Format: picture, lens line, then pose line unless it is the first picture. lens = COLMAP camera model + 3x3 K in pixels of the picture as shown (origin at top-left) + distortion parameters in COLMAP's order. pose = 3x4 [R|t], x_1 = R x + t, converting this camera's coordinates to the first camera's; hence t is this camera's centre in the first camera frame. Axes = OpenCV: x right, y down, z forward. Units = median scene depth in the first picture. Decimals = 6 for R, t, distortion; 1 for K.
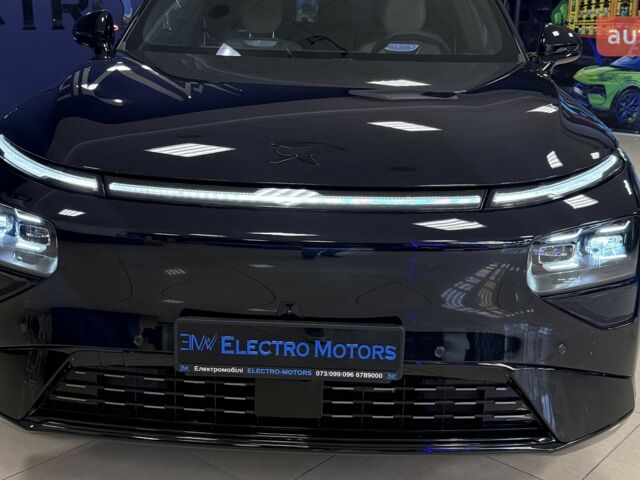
lens RADIAL K [[800.1, 0, 323.1], [0, 800.1, 241.2], [0, 0, 1]] dist [0.107549, 0.000000]
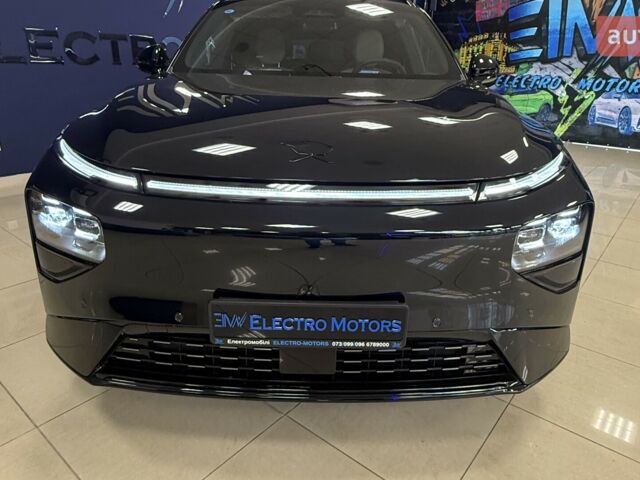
lens RADIAL K [[462.4, 0, 320.5], [0, 462.4, 230.2], [0, 0, 1]] dist [-0.010667, 0.000411]
pose [[0.999386, -0.014036, 0.032097, -0.045081], [0.011175, 0.996090, 0.087630, -0.059166], [-0.033202, -0.087218, 0.995636, 0.345759]]
